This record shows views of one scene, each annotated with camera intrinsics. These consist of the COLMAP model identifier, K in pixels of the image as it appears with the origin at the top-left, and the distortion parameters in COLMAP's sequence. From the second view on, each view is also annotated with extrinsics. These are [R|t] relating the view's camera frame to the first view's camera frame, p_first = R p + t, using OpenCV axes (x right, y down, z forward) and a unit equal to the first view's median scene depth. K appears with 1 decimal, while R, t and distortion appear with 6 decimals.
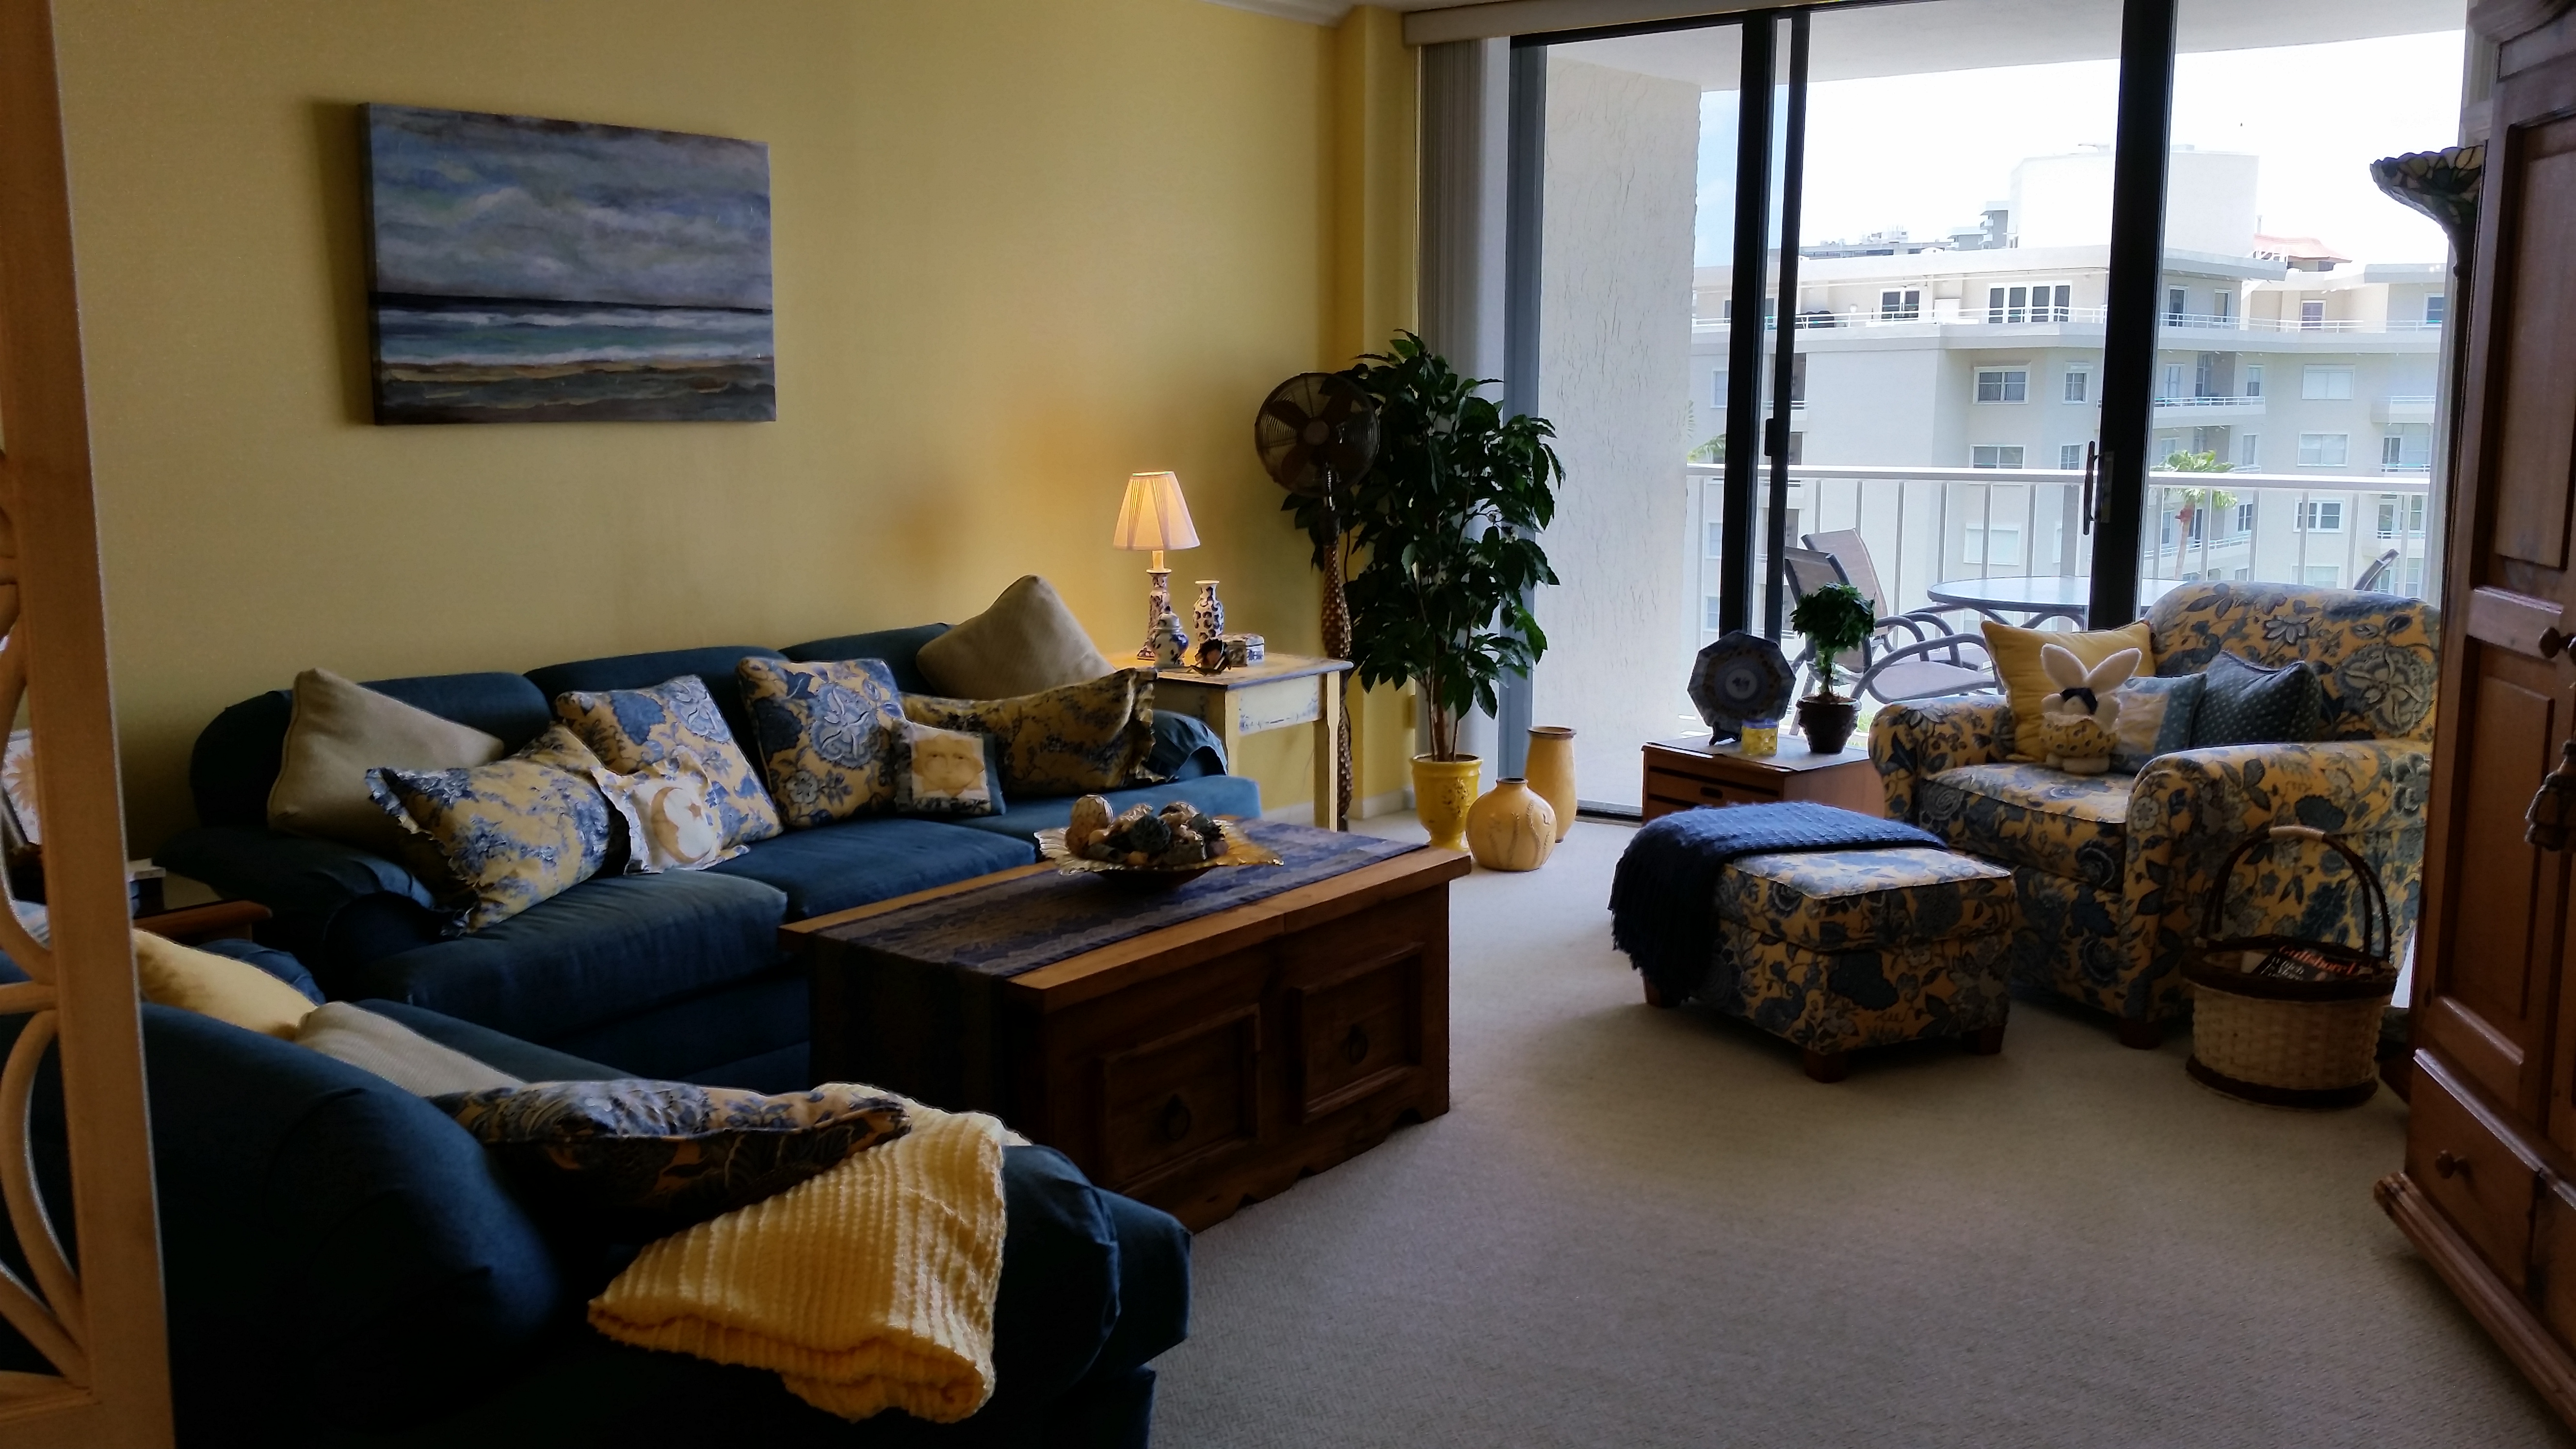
lens RADIAL K [[2319.3, 0, 1290.6], [0, 2319.3, 731.1], [0, 0, 1]] dist [0.059948, -0.001143]
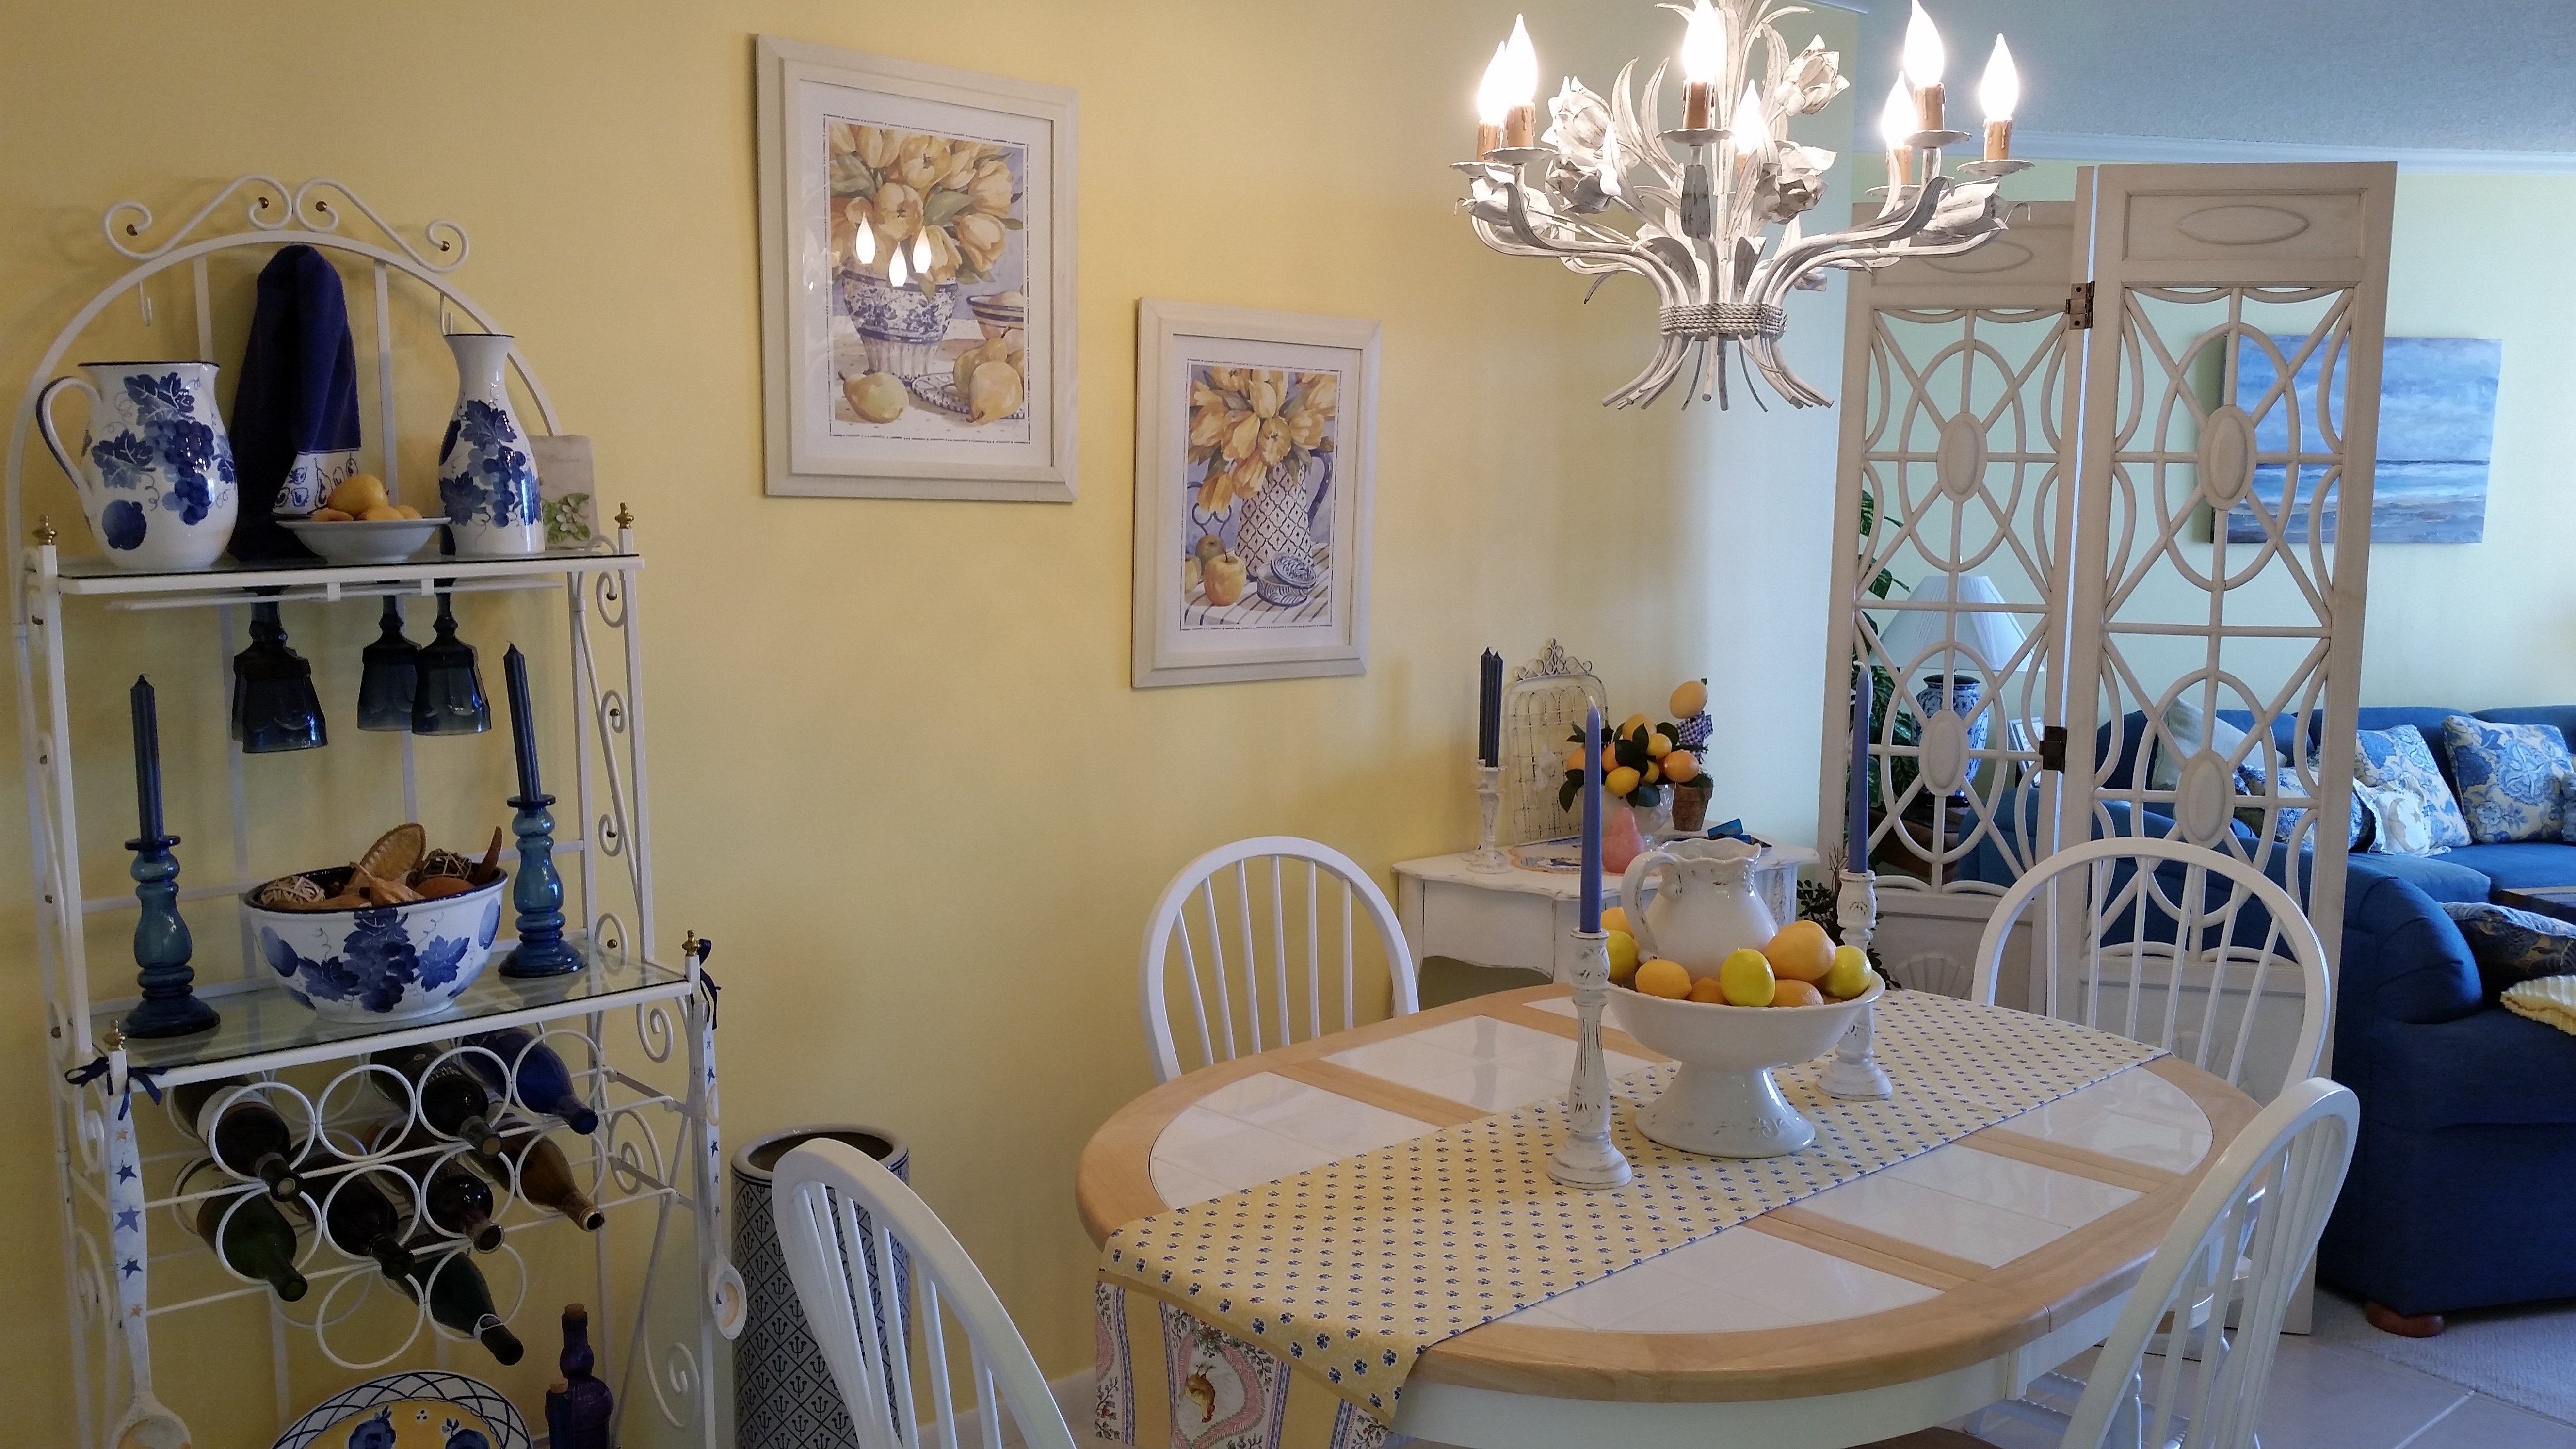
lens RADIAL K [[2319.3, 0, 1290.6], [0, 2319.3, 731.1], [0, 0, 1]] dist [0.059948, -0.001143]
pose [[0.816871, 0.078053, -0.571515, 0.001957], [-0.095733, 0.995407, -0.000888, 0.044735], [0.568821, 0.055438, 0.820591, -0.537885]]
